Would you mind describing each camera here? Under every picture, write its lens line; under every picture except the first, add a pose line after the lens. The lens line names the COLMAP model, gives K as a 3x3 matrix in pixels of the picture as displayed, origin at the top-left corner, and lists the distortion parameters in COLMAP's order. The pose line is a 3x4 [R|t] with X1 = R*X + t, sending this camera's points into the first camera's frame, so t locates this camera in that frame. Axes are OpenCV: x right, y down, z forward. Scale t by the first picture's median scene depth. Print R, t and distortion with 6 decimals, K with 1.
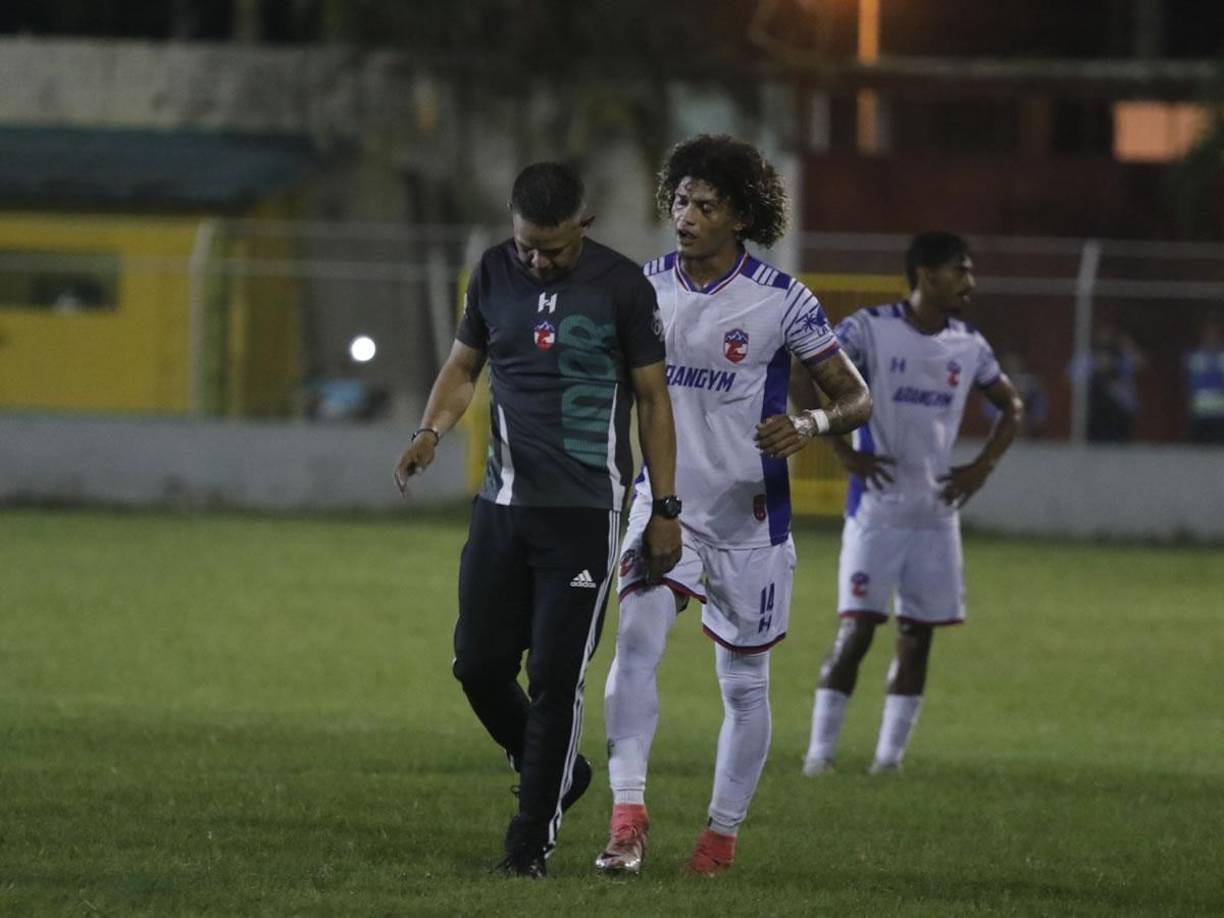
lens RADIAL K [[8849.3, 0, 613.4], [0, 8849.3, 459.6], [0, 0, 1]] dist [-0.022015, 0.000000]
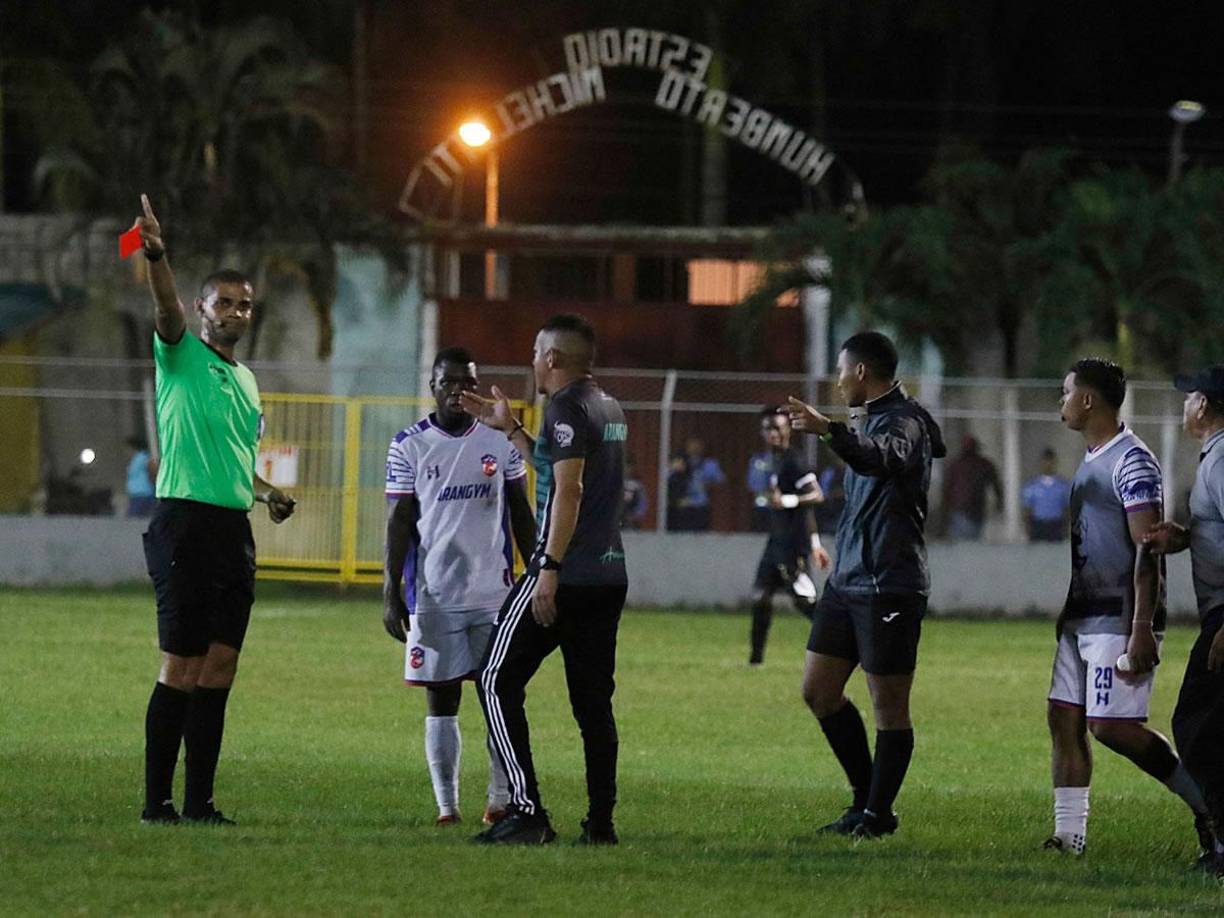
lens RADIAL K [[8849.3, 0, 610.6], [0, 8849.3, 458.9], [0, 0, 1]] dist [-0.022015, 0.000000]
pose [[0.998318, -0.001169, 0.057968, -0.027328], [0.001747, 0.999949, -0.009932, 0.000385], [-0.057953, 0.010017, 0.998269, -0.253602]]
